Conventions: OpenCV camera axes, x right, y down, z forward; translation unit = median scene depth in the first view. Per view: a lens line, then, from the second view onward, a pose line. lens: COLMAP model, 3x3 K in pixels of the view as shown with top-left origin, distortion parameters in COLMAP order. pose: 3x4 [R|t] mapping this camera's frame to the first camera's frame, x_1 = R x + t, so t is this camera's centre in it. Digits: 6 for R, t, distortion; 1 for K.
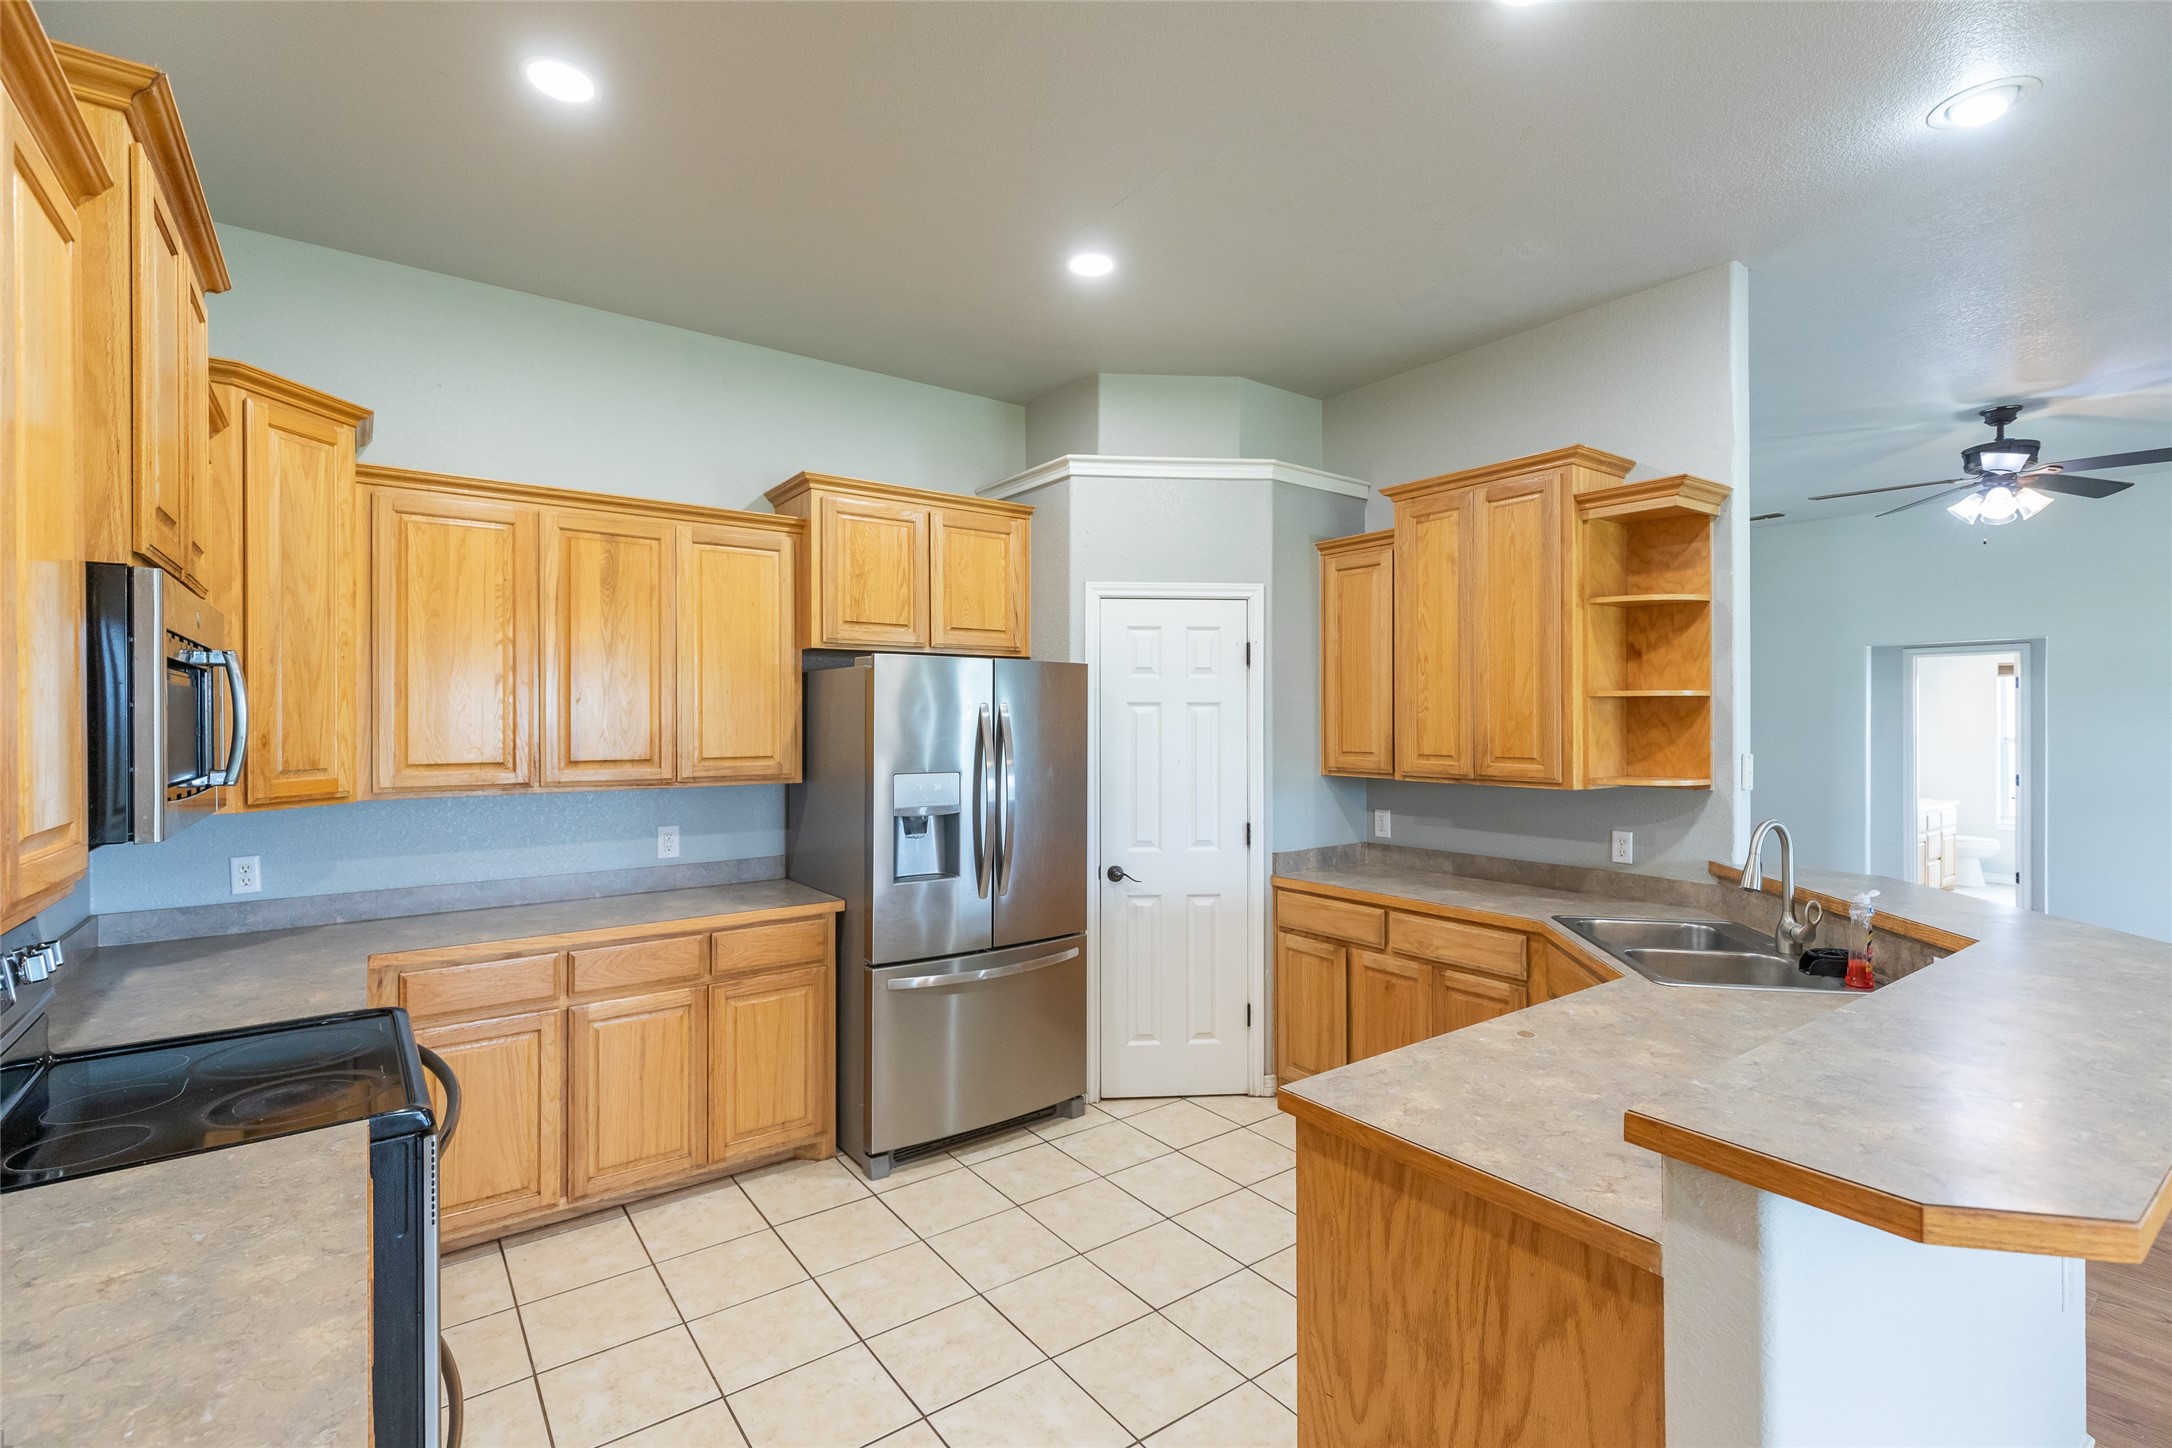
lens RADIAL K [[975.5, 0, 1086.6], [0, 975.5, 719.0], [0, 0, 1]] dist [0.006836, -0.000214]
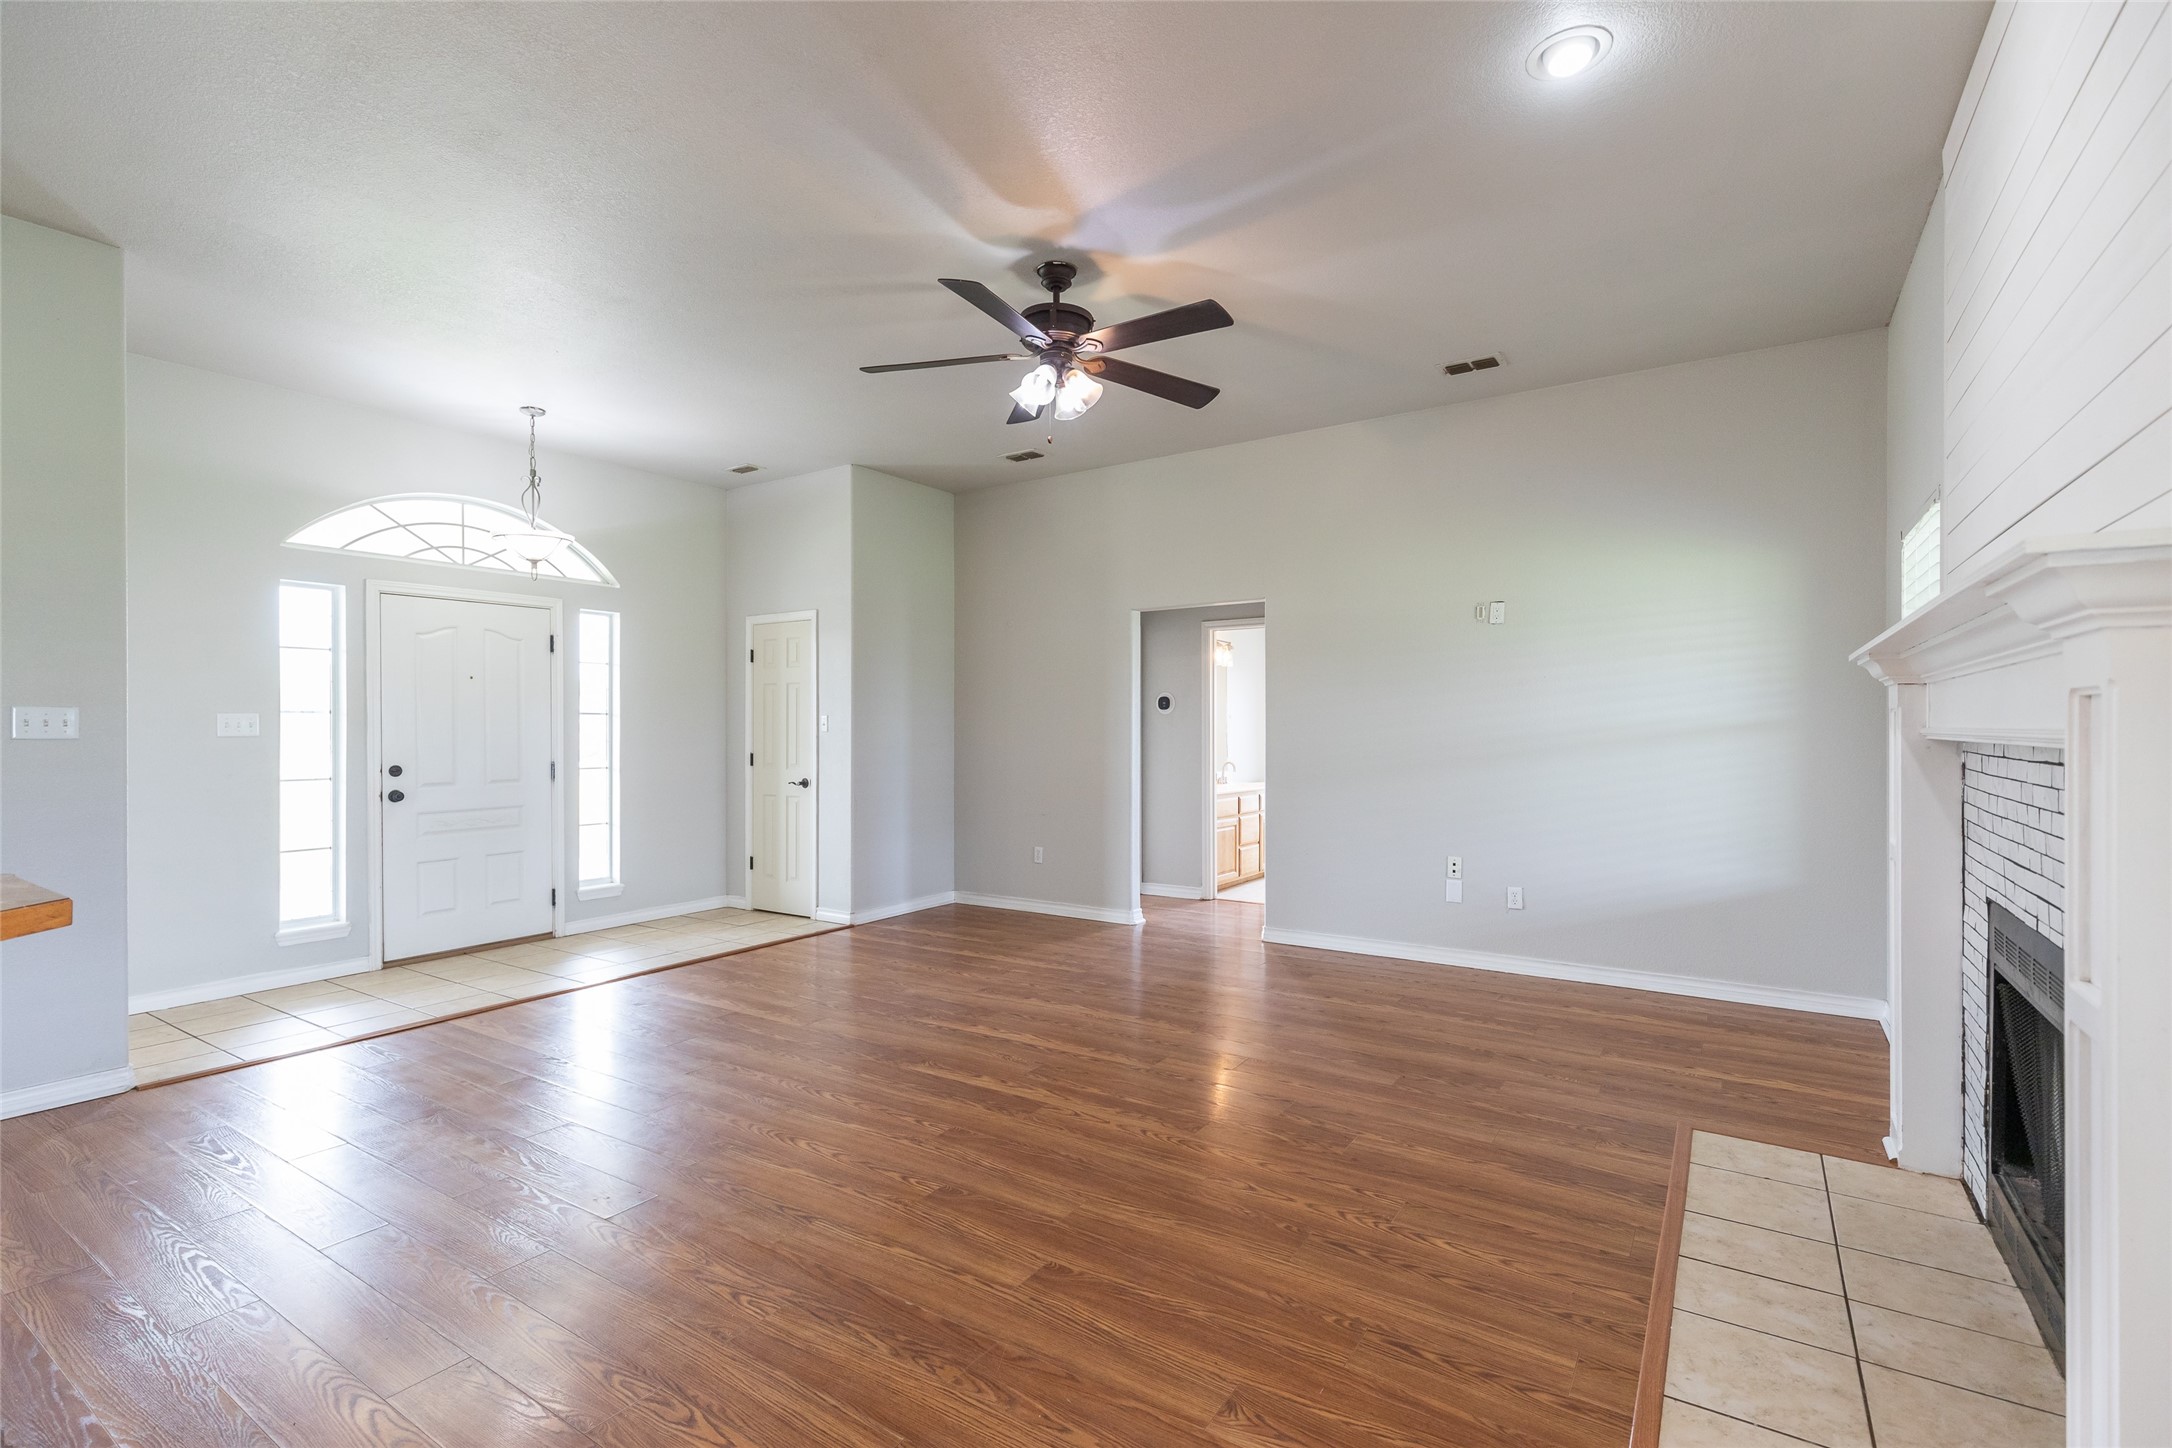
lens RADIAL K [[971.5, 0, 1102.8], [0, 971.5, 731.2], [0, 0, 1]] dist [0.003396, -0.000148]
pose [[0.936936, -0.002841, 0.349490, 0.991408], [0.001979, 0.999994, 0.002821, 0.070936], [-0.349495, -0.001951, 0.936936, 0.363827]]
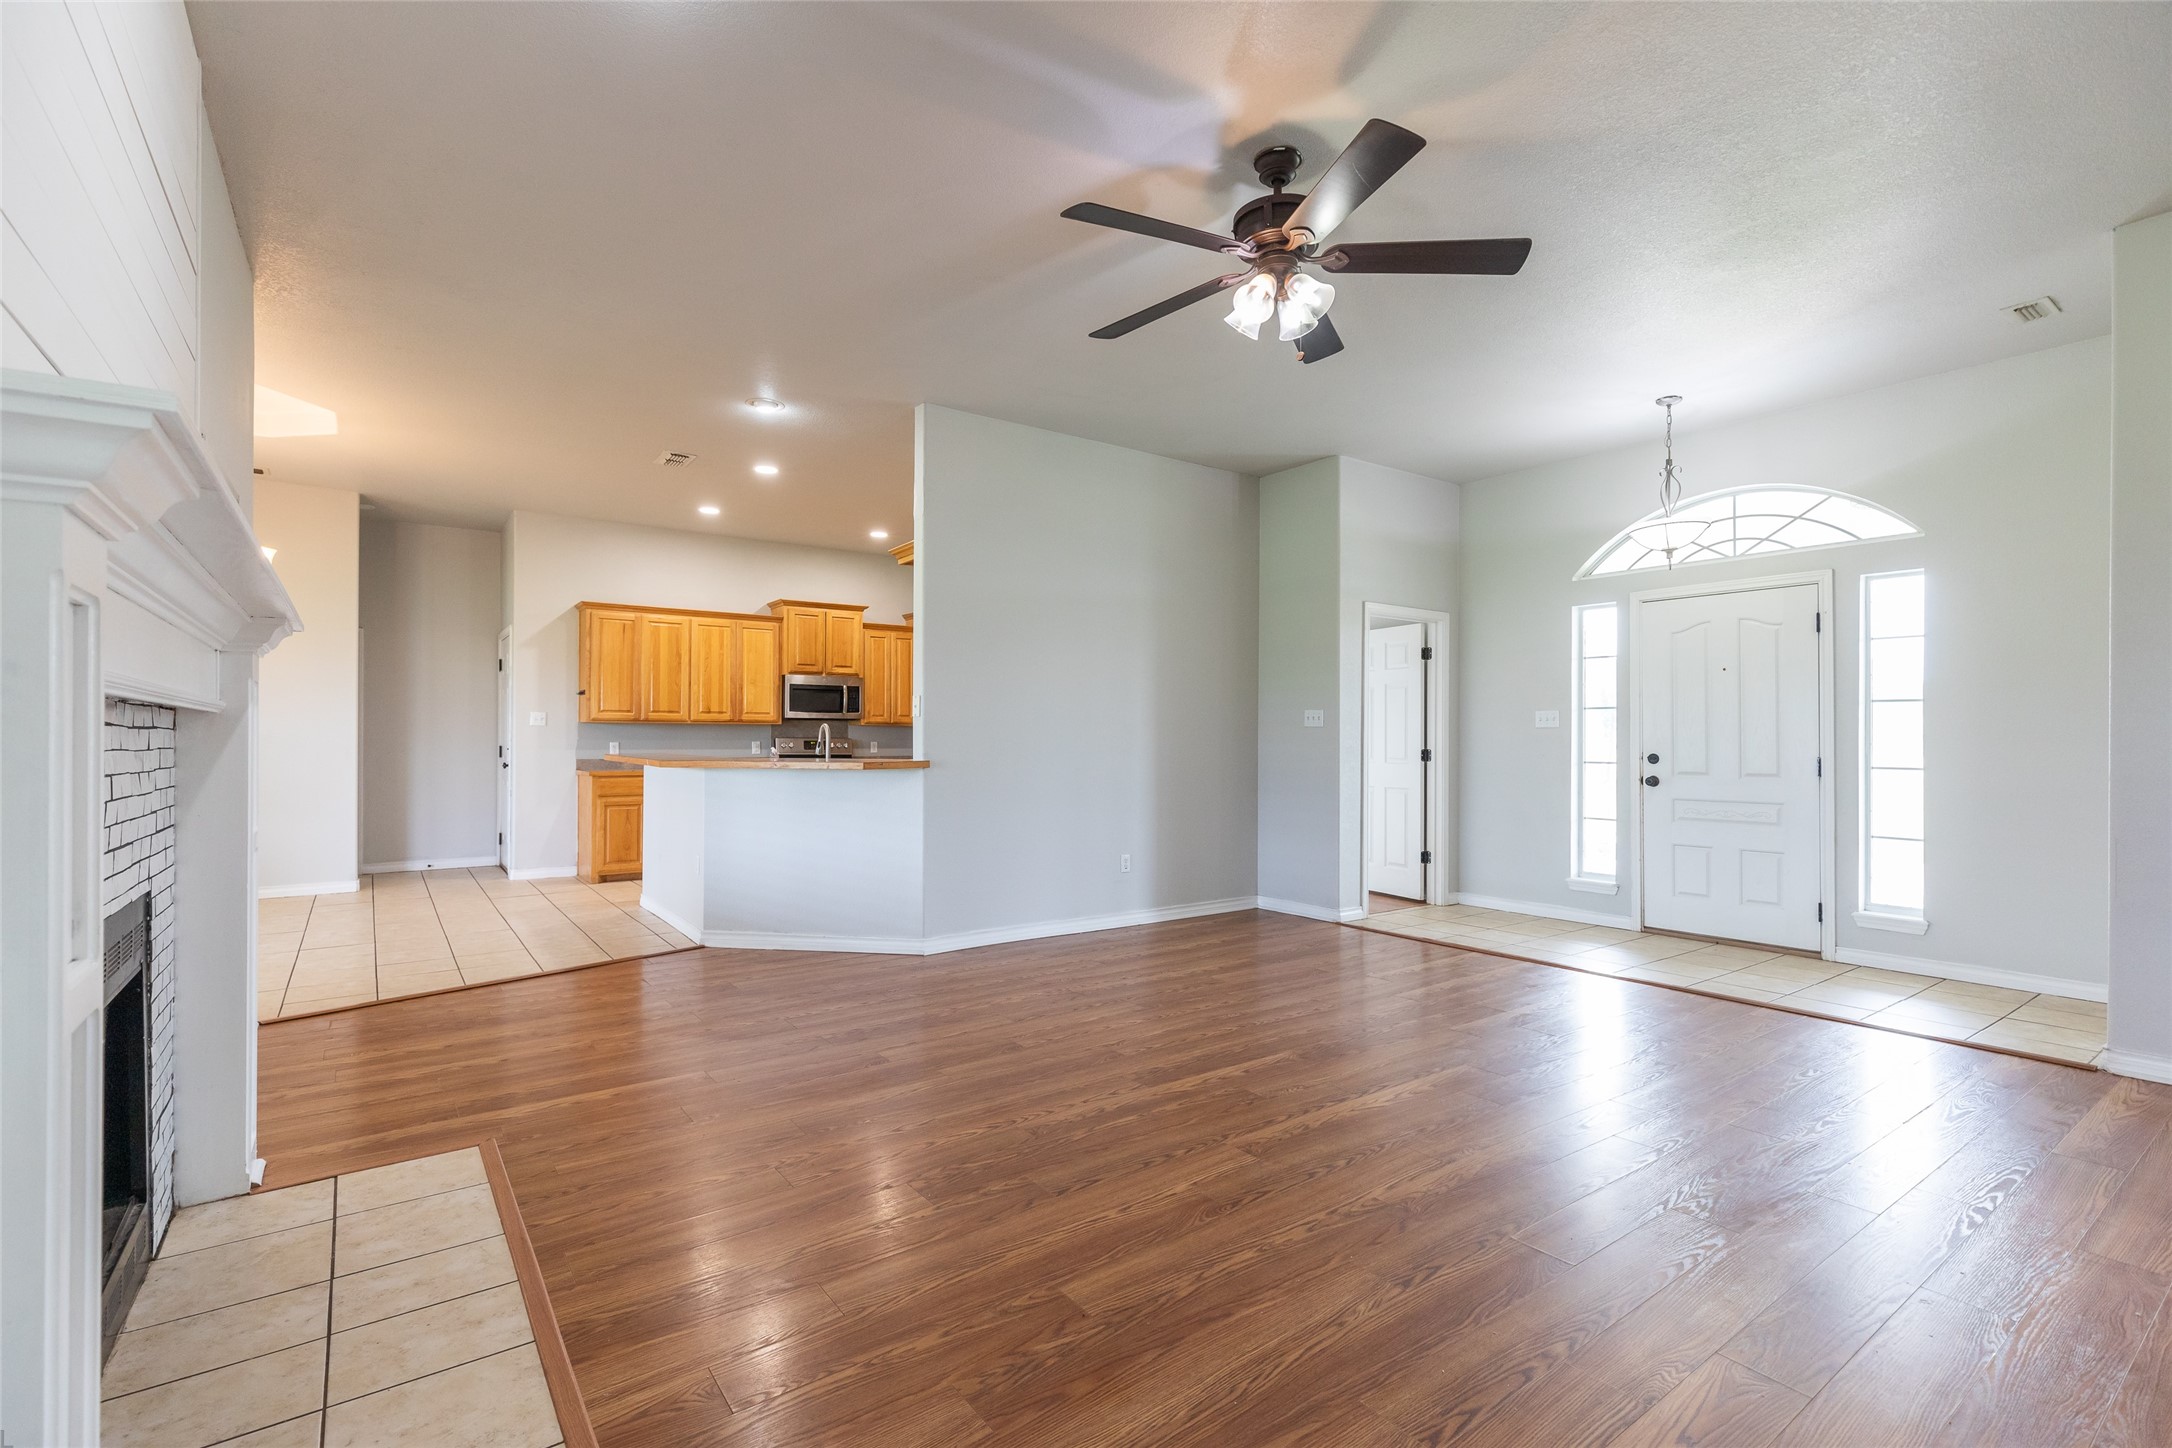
lens RADIAL K [[1005.8, 0, 1122.4], [0, 1005.8, 730.0], [0, 0, 1]] dist [0.002272, -0.000173]
pose [[0.013209, -0.005875, -0.999895, 2.319898], [-0.002057, 0.999980, -0.005903, 0.099308], [0.999911, 0.002135, 0.013197, 1.282009]]
